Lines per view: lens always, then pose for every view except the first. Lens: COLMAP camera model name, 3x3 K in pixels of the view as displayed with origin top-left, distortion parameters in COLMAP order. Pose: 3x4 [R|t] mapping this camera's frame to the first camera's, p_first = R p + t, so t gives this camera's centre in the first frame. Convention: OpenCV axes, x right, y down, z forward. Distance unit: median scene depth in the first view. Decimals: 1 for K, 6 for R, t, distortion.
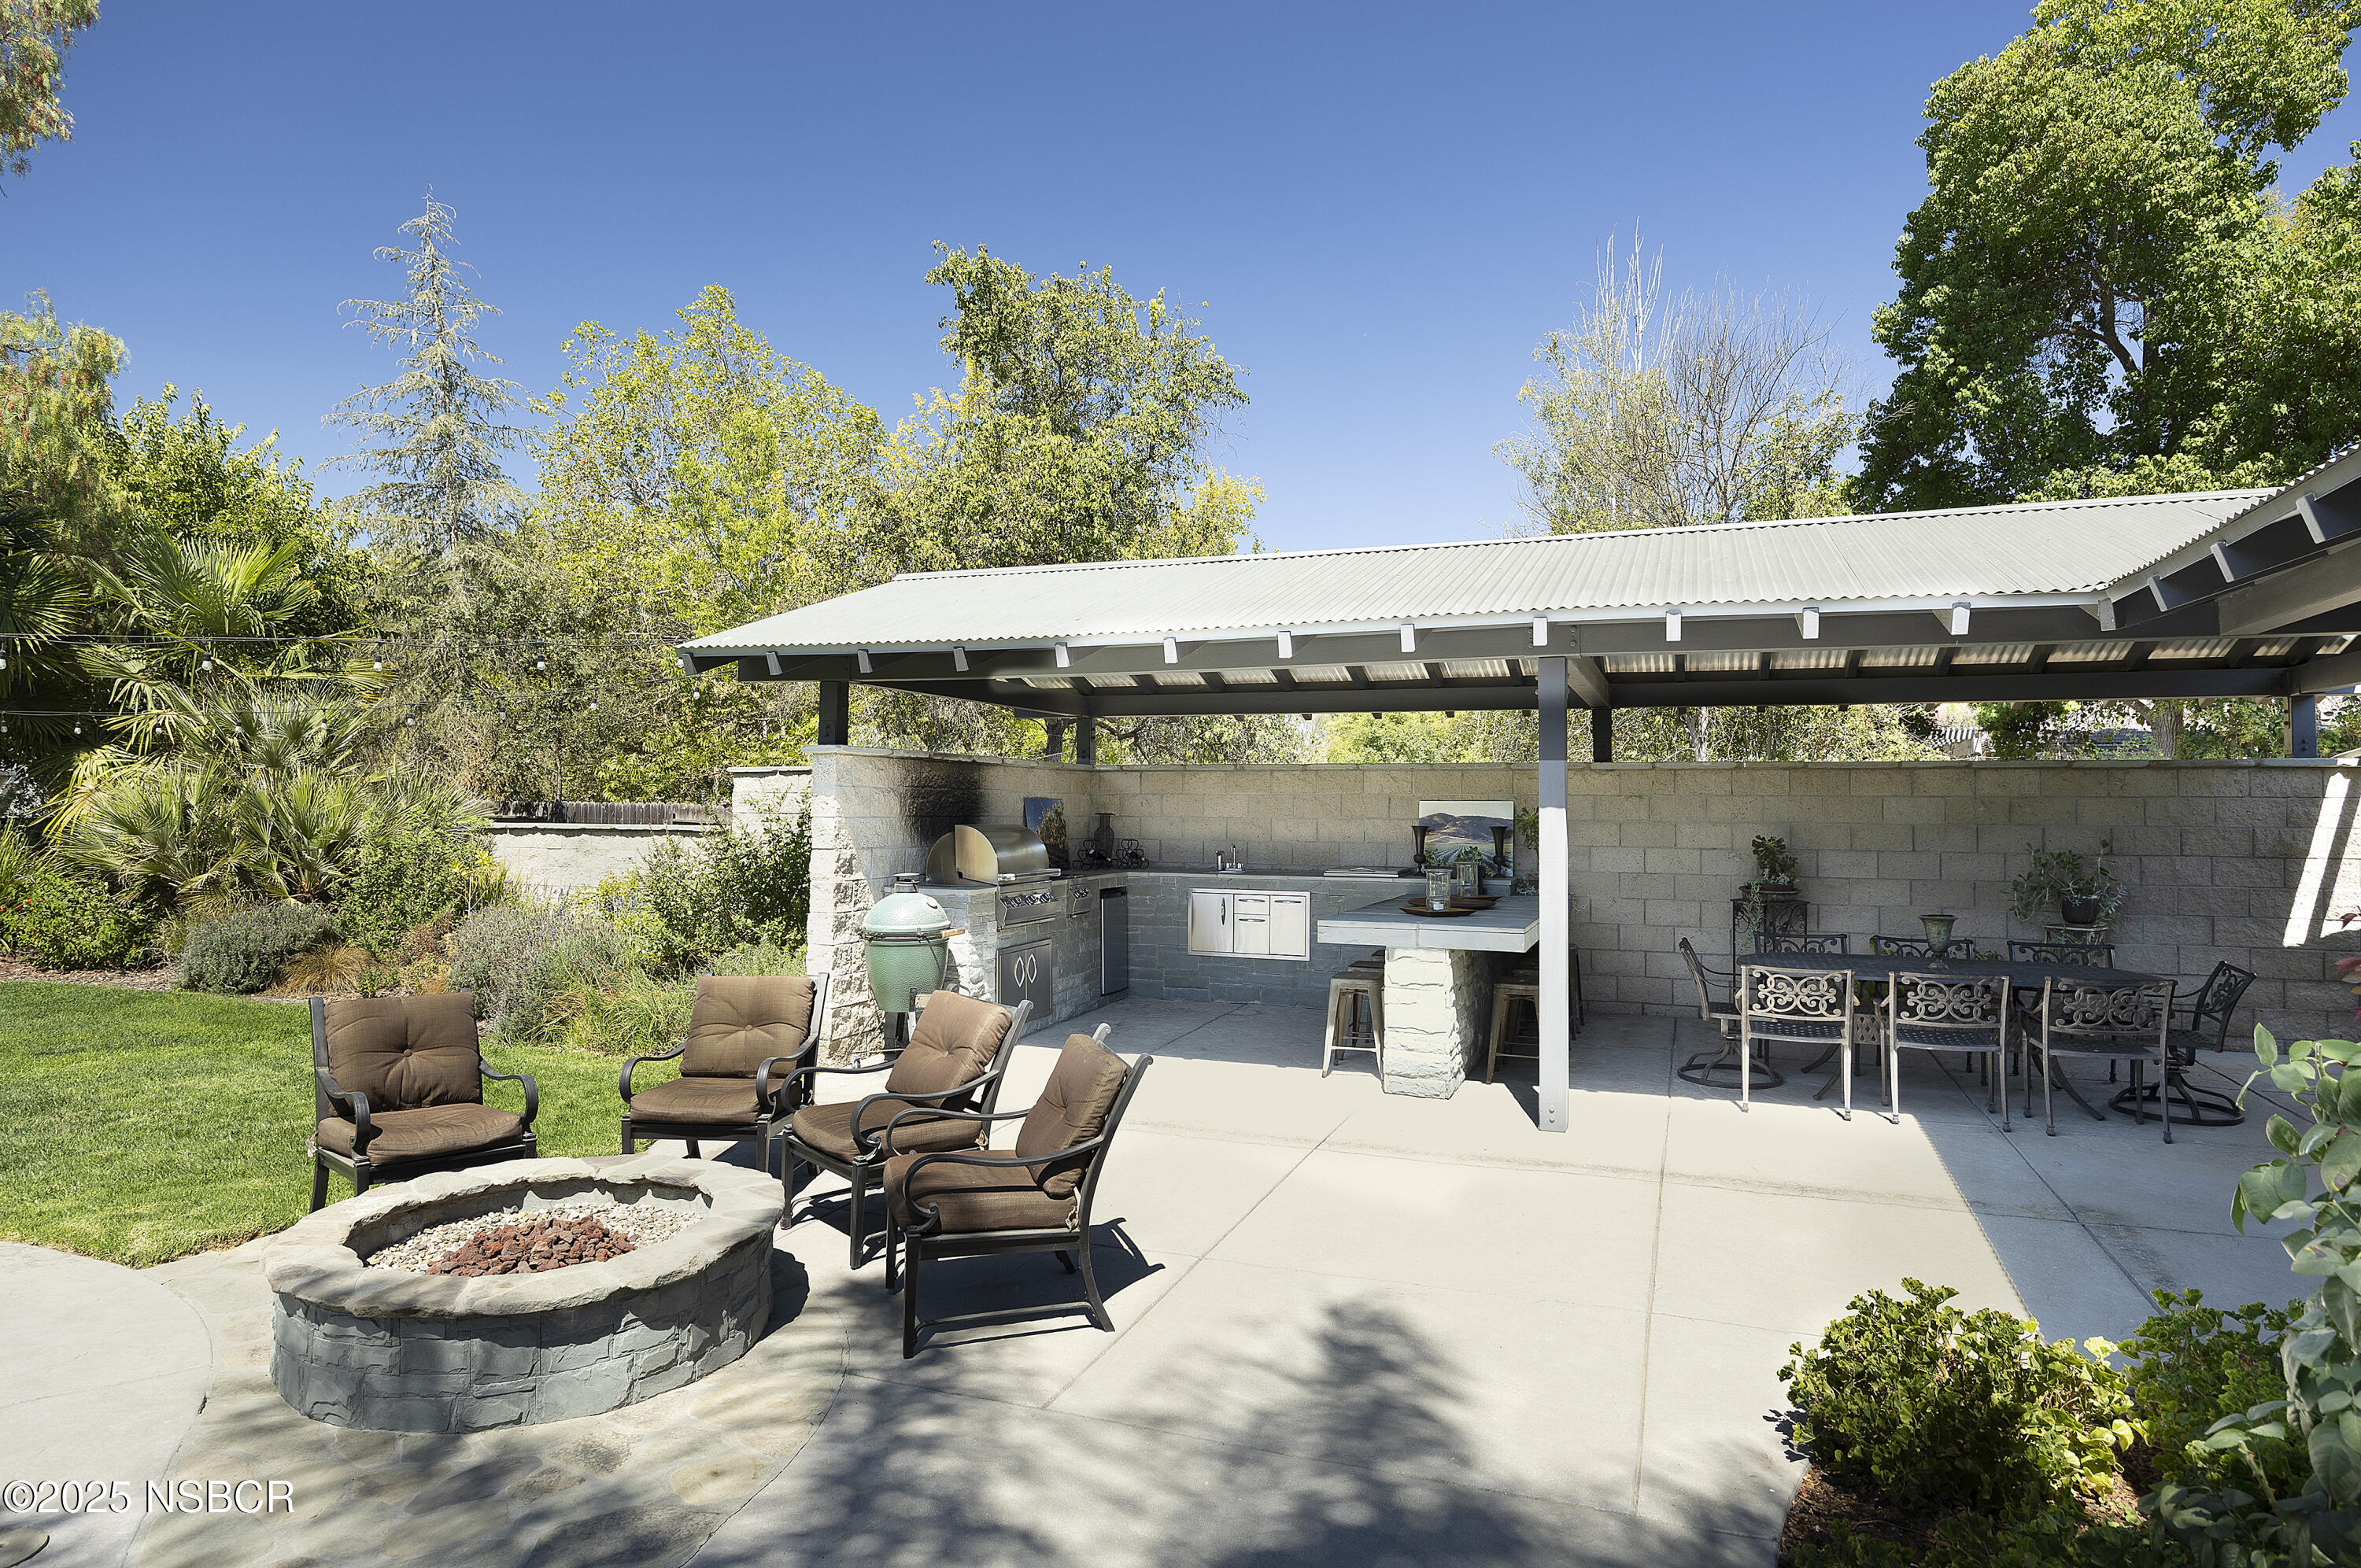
lens RADIAL K [[1229.9, 0, 1180.5], [0, 1229.9, 784.0], [0, 0, 1]] dist [0.004962, 0.001209]
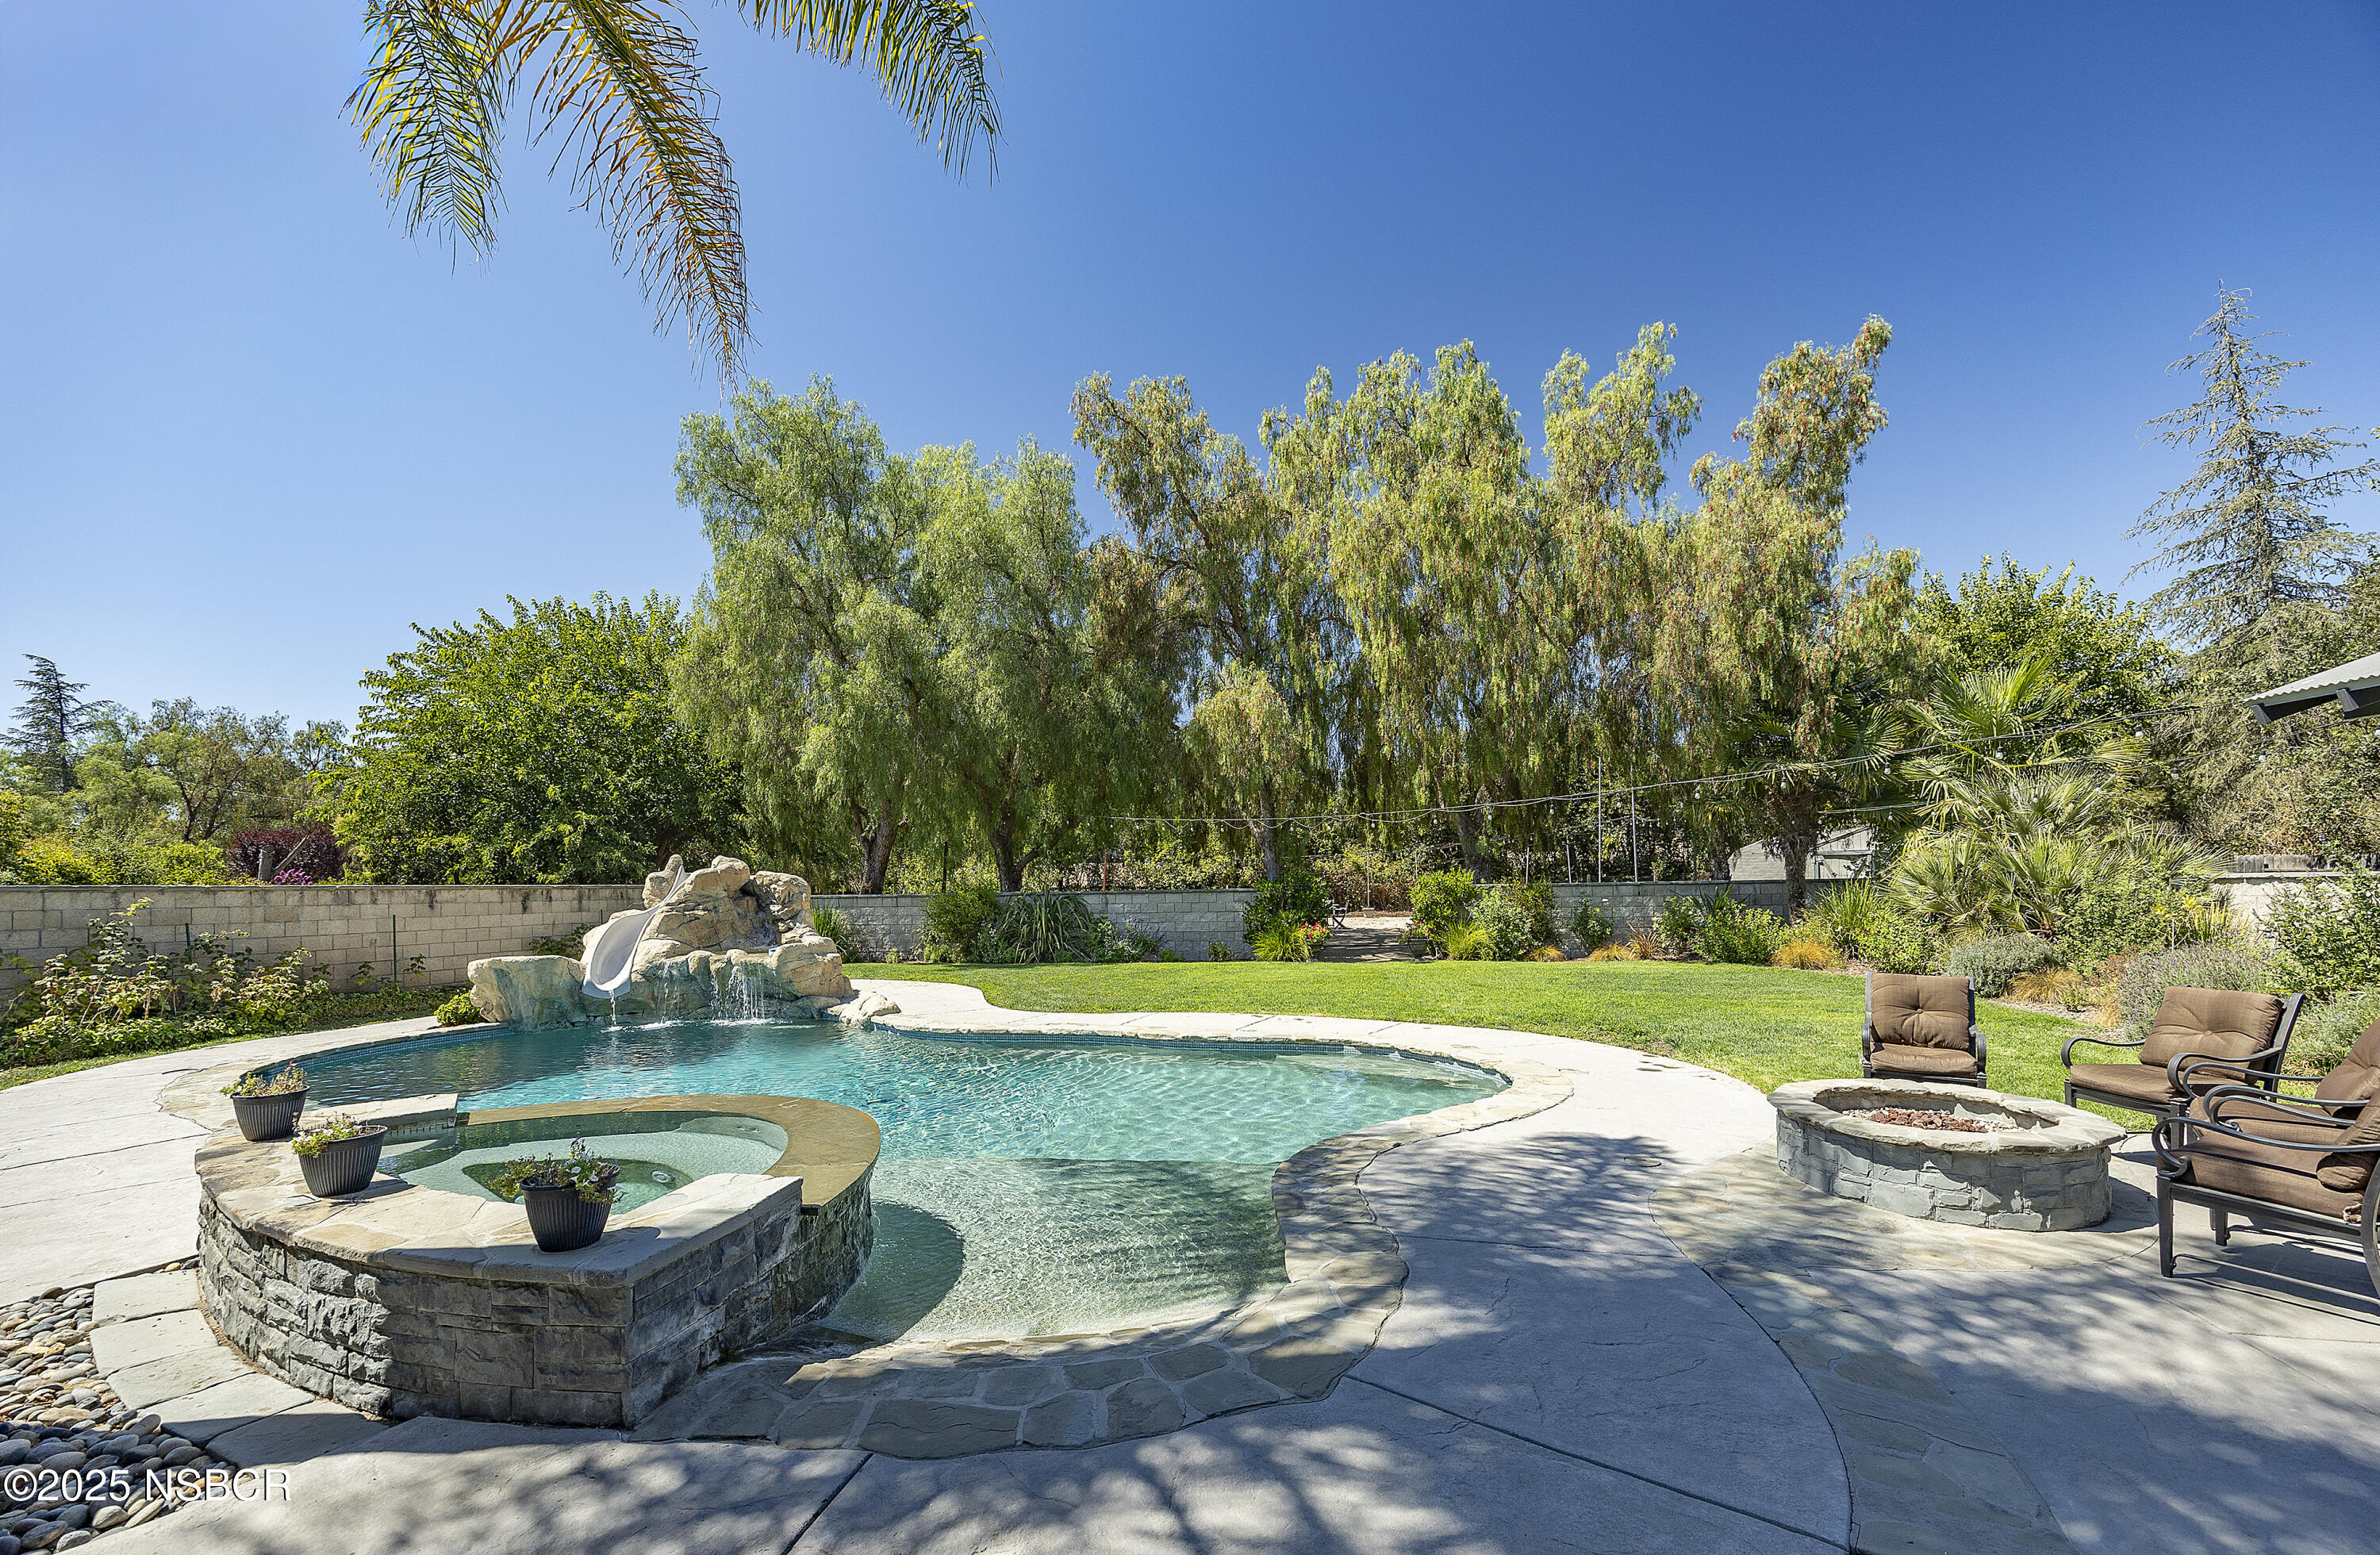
lens RADIAL K [[1063.2, 0, 1190.0], [0, 1063.2, 777.5], [0, 0, 1]] dist [0.000760, 0.000069]
pose [[0.136647, -0.113259, -0.984124, 0.353920], [0.037837, 0.993314, -0.109063, 0.021942], [0.989897, -0.022334, 0.140019, -0.052946]]
